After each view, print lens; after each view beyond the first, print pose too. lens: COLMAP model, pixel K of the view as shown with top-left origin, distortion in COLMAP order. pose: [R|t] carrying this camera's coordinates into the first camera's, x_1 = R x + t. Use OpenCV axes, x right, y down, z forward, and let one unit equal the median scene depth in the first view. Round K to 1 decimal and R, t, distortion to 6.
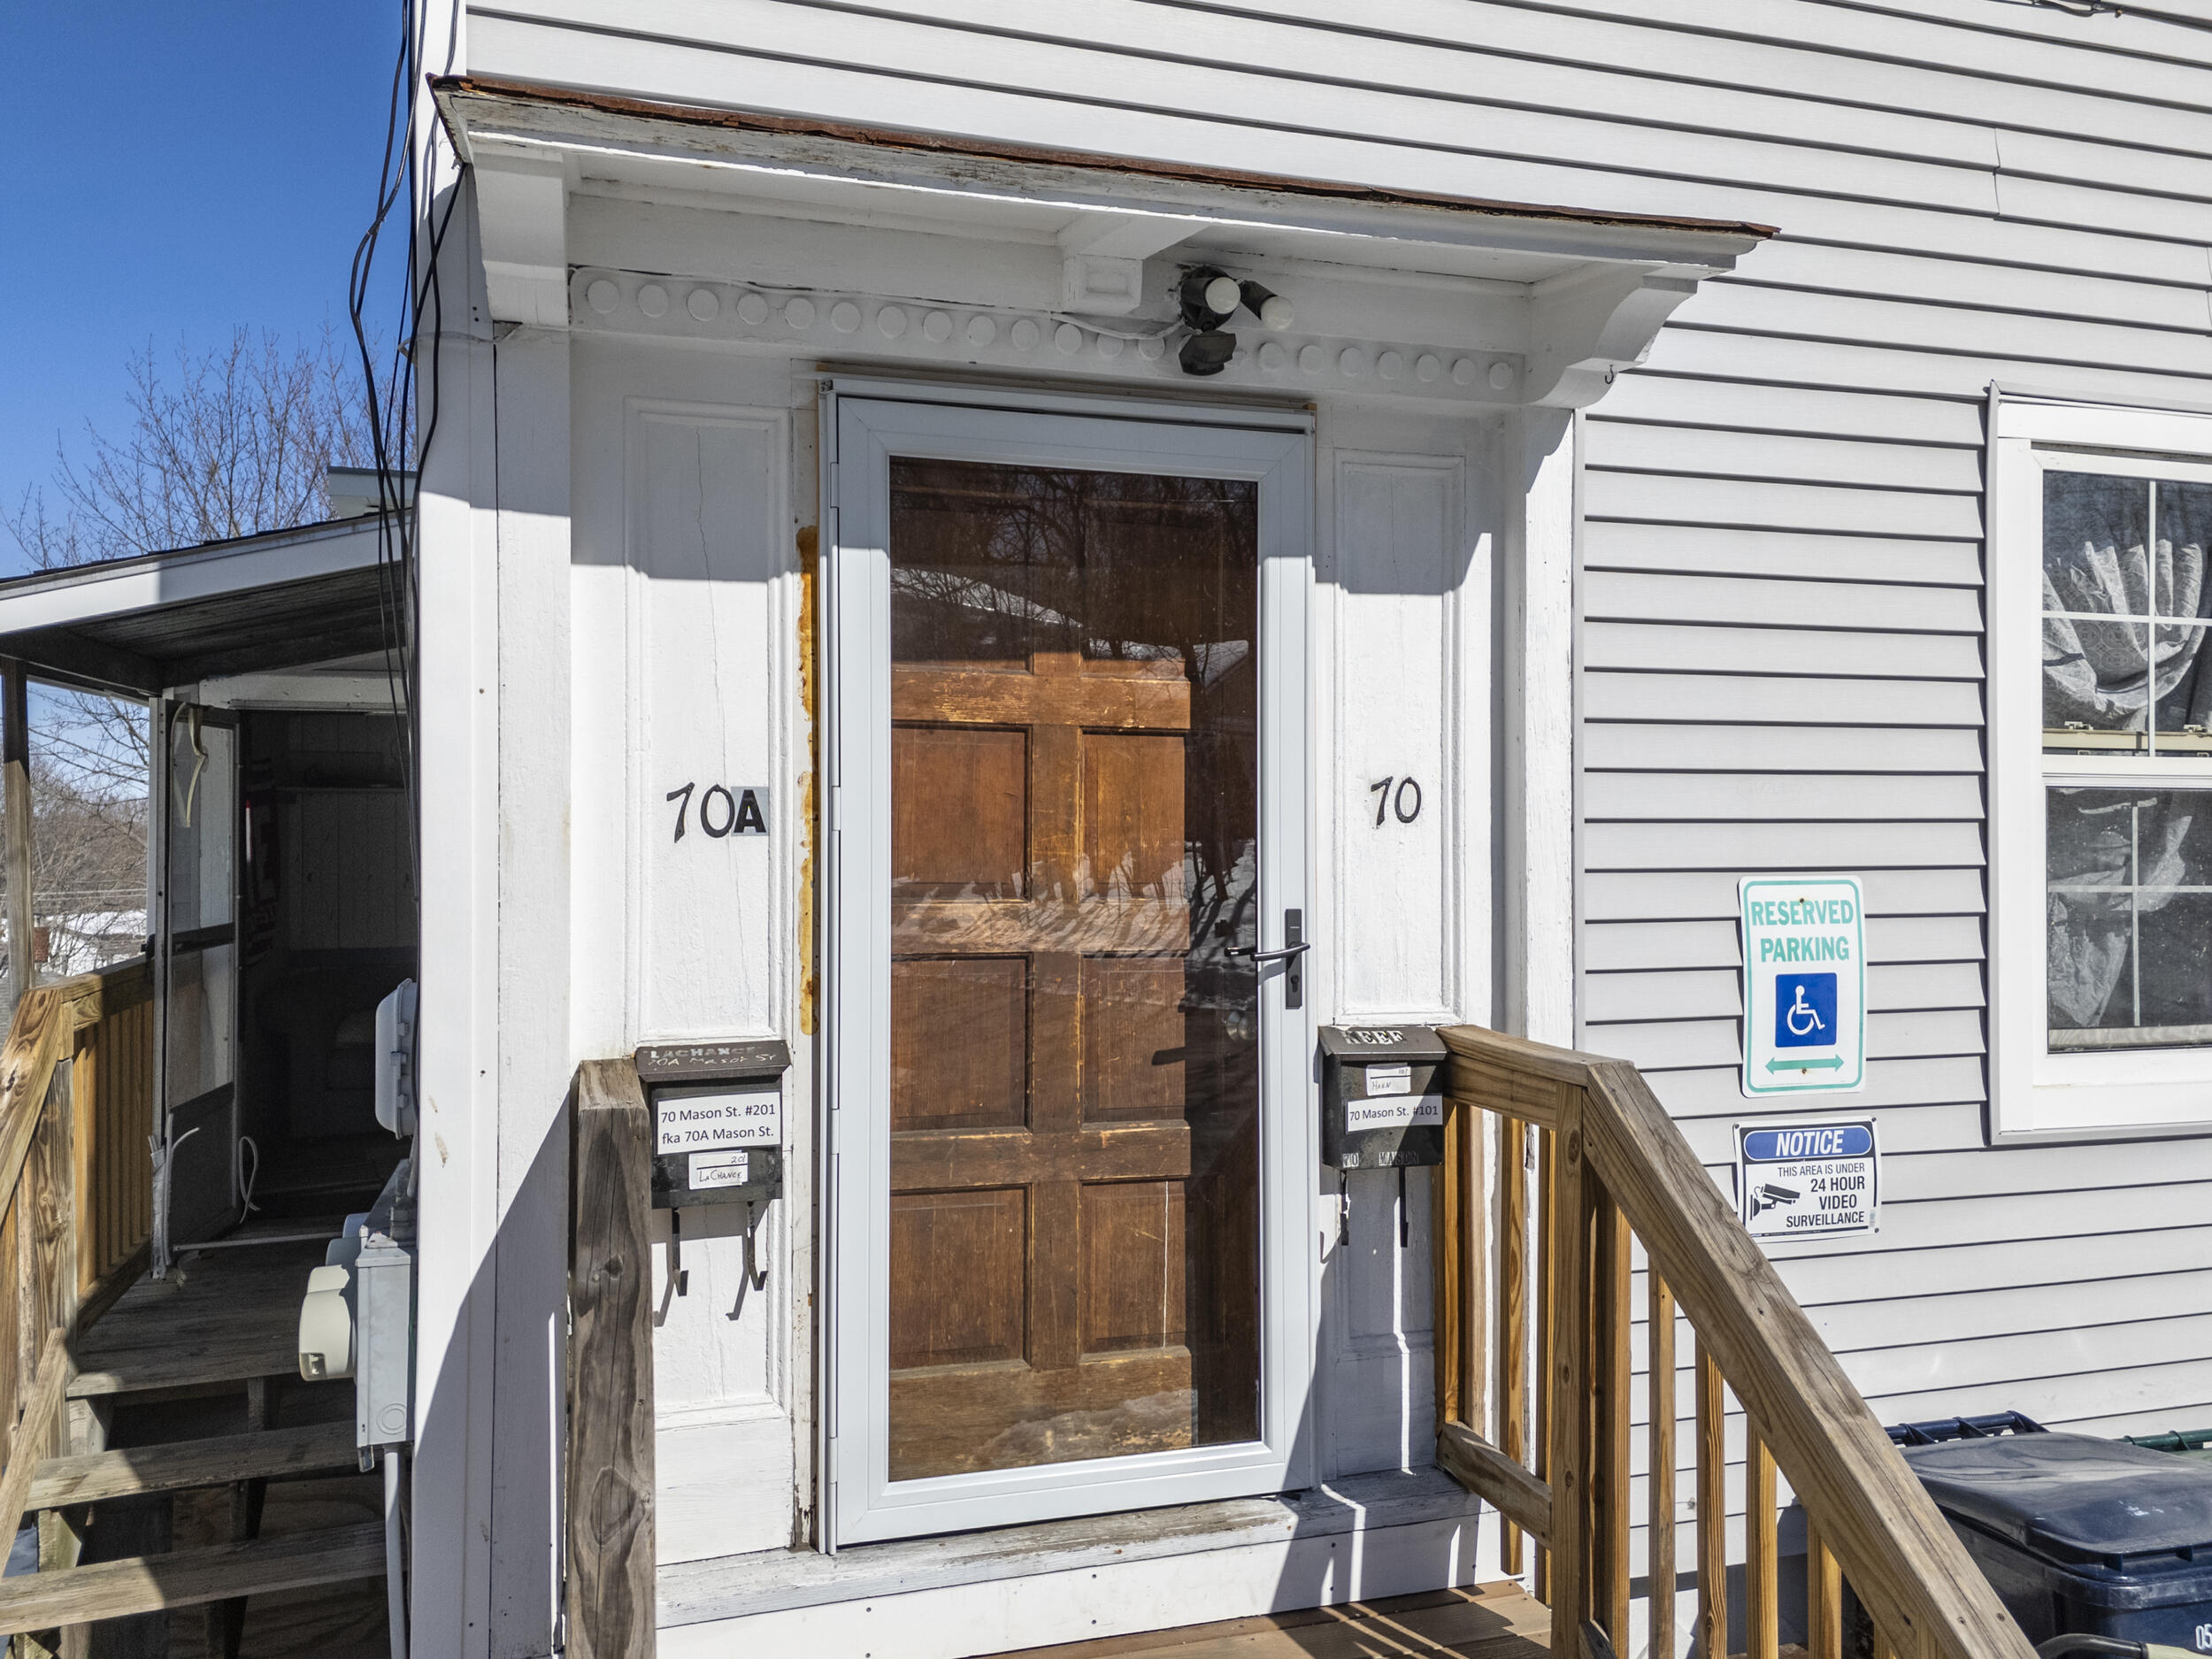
lens RADIAL K [[1600.7, 0, 1108.8], [0, 1600.7, 826.8], [0, 0, 1]] dist [0.070596, -0.061919]
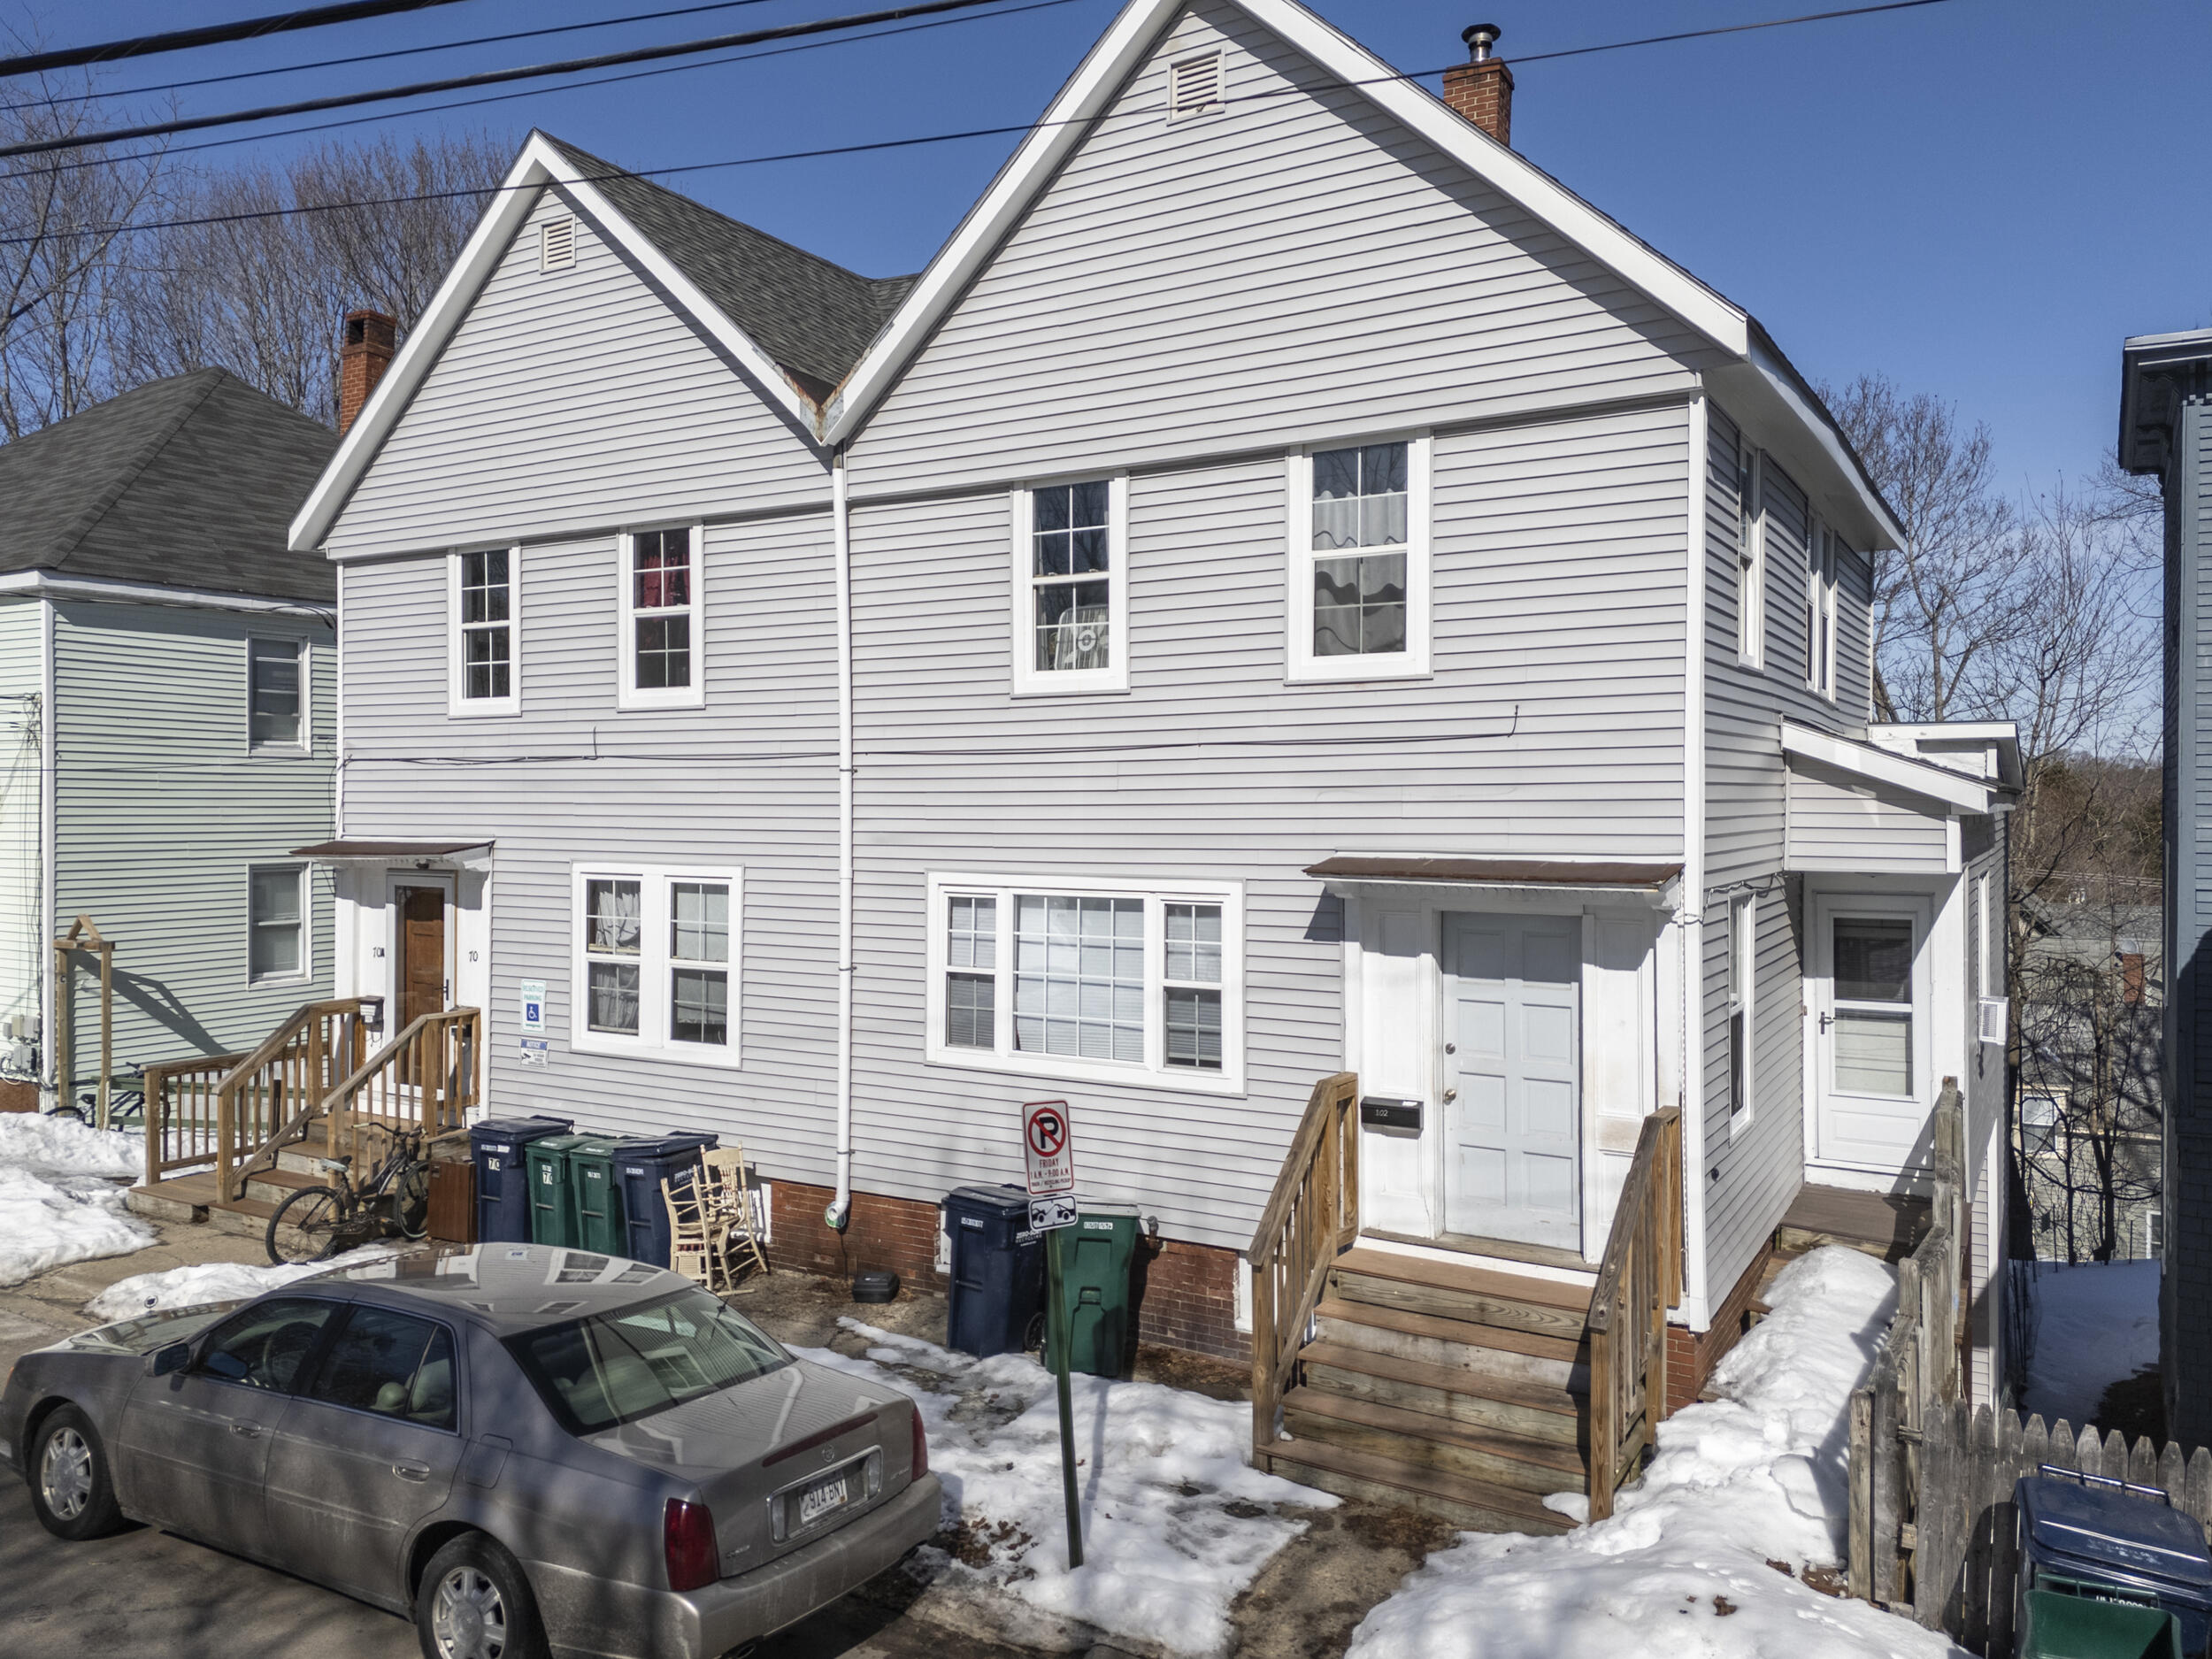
lens RADIAL K [[1604.5, 0, 1103.4], [0, 1604.5, 811.8], [0, 0, 1]] dist [0.069947, -0.060019]
pose [[0.690498, 0.005828, -0.723311, 4.792177], [0.002059, 0.999948, 0.010023, -0.473126], [0.723332, -0.008410, 0.690449, -0.856752]]
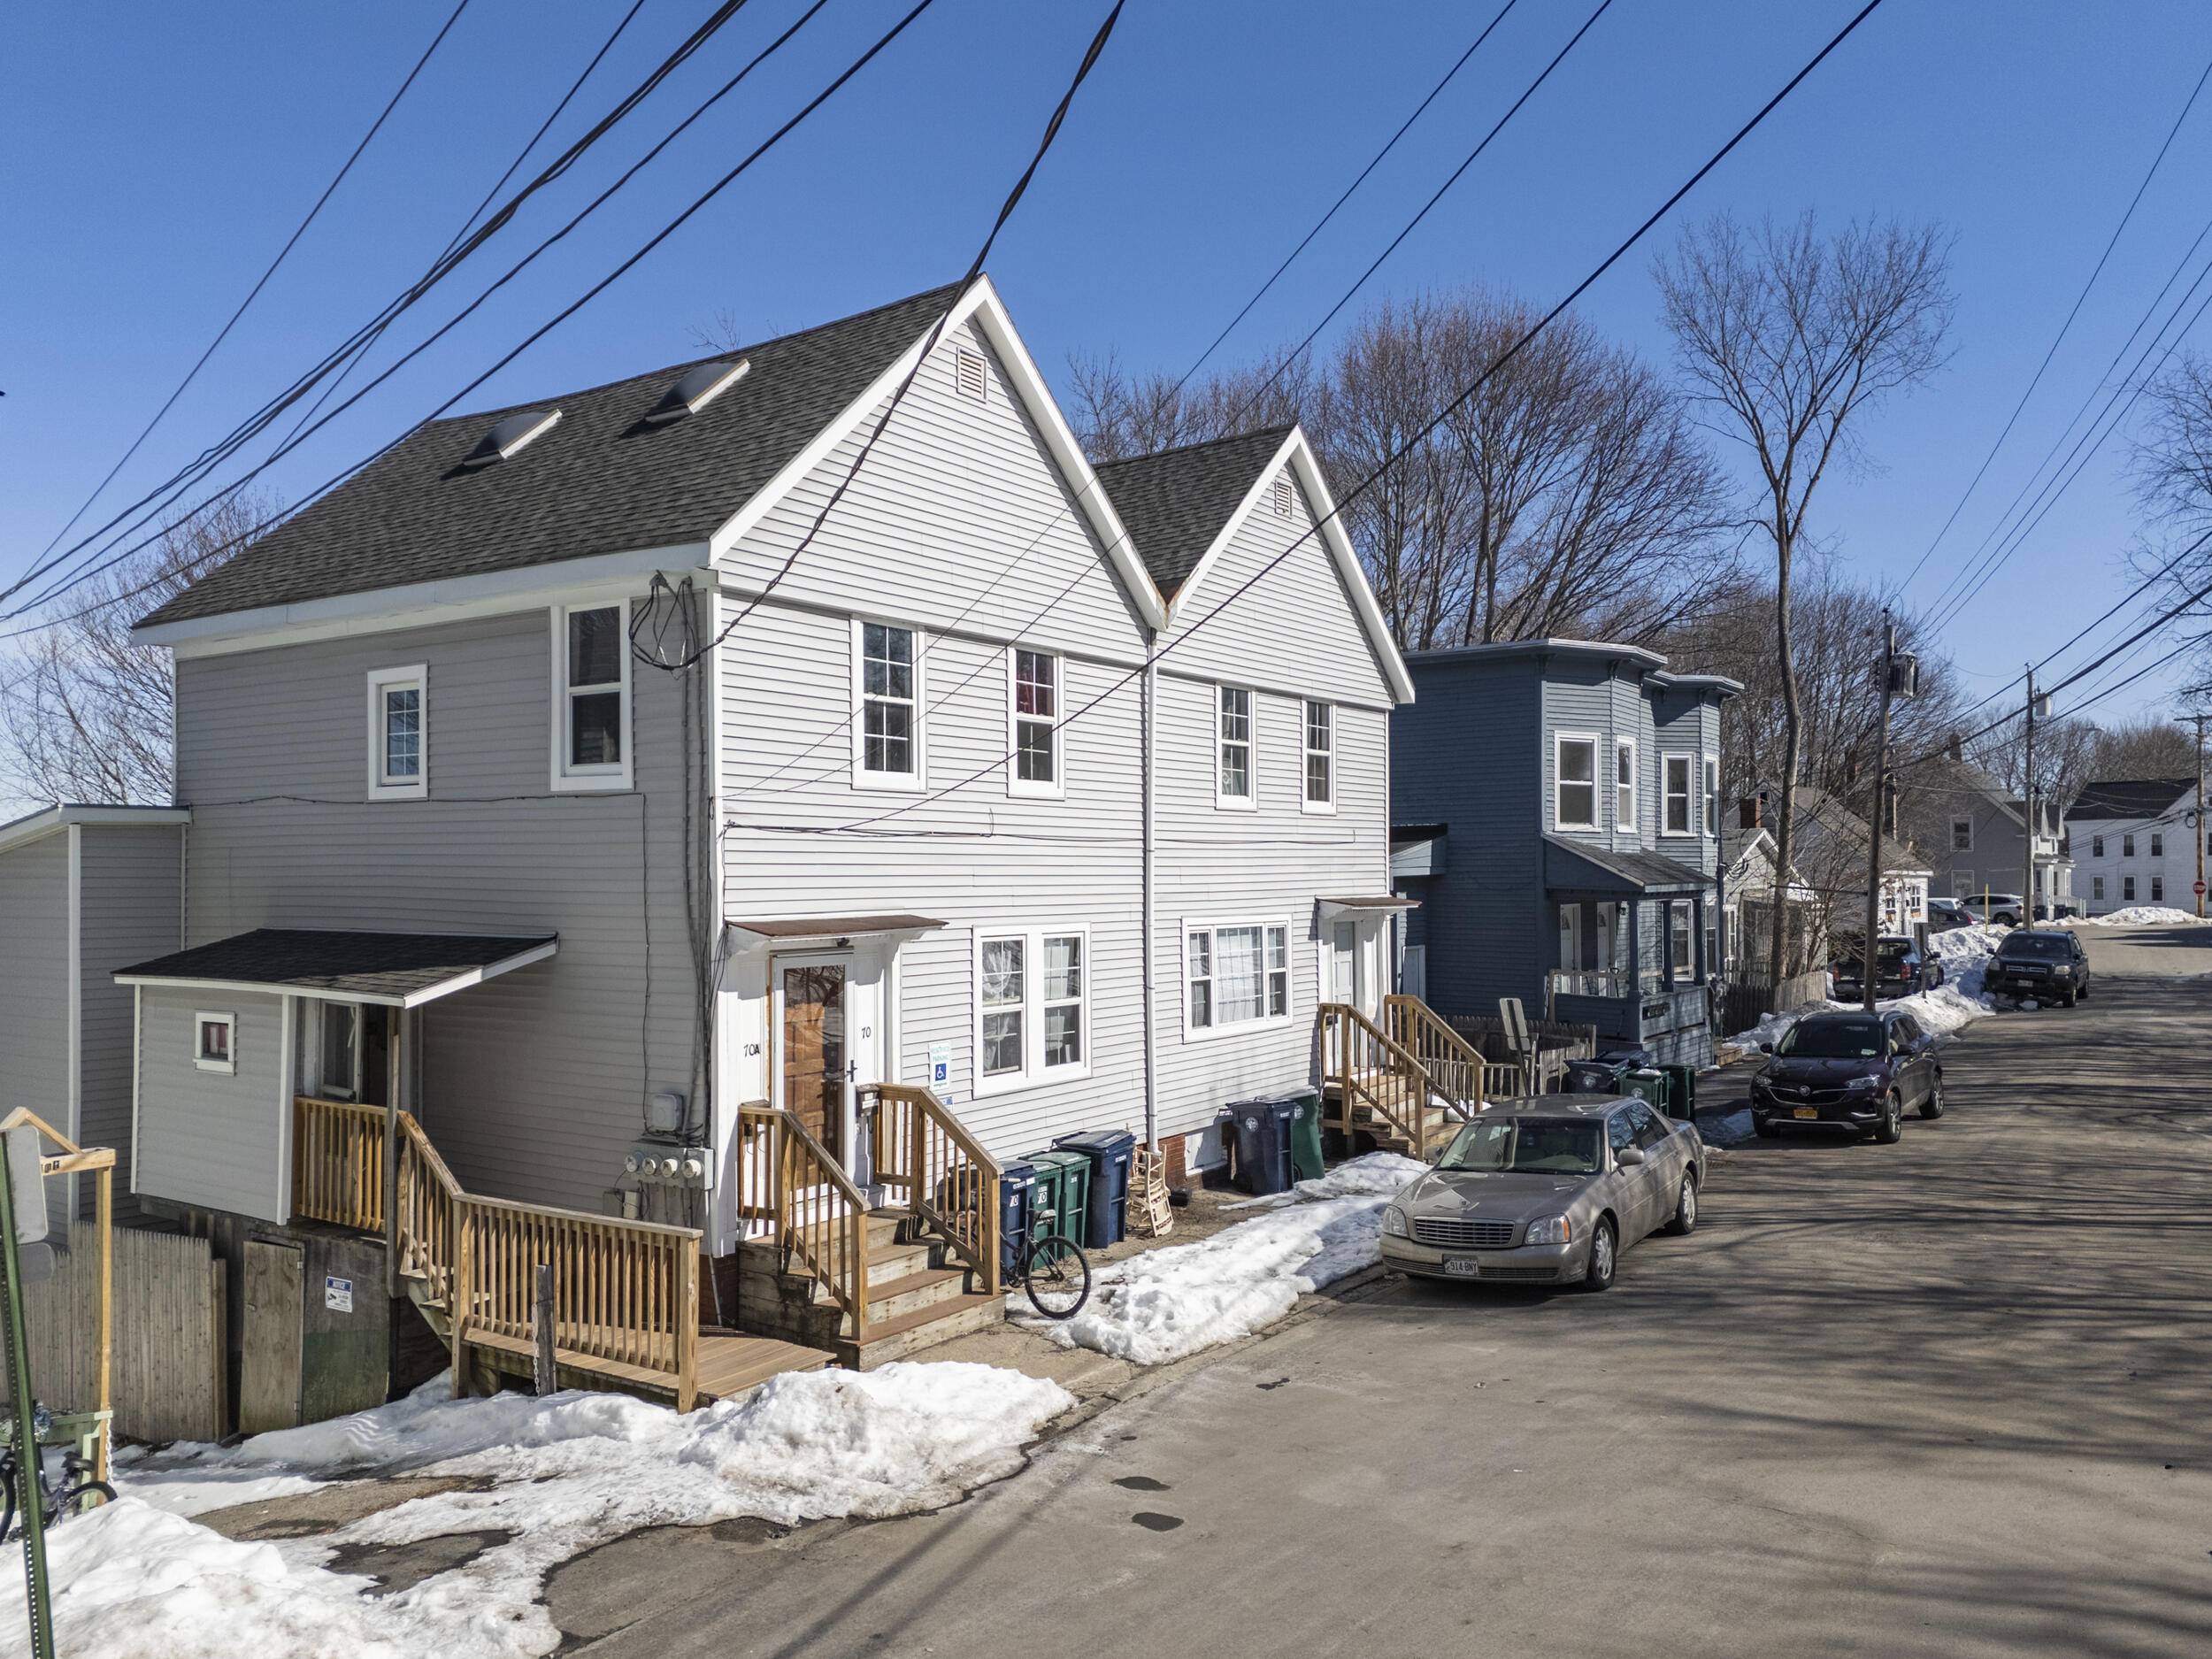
lens RADIAL K [[1586.4, 0, 1106.8], [0, 1586.4, 855.5], [0, 0, 1]] dist [0.110024, -0.160044]
pose [[0.779042, 0.003732, 0.626960, -2.096685], [0.005224, 0.999909, -0.012443, -0.453825], [-0.626950, 0.012969, 0.778952, -2.887772]]
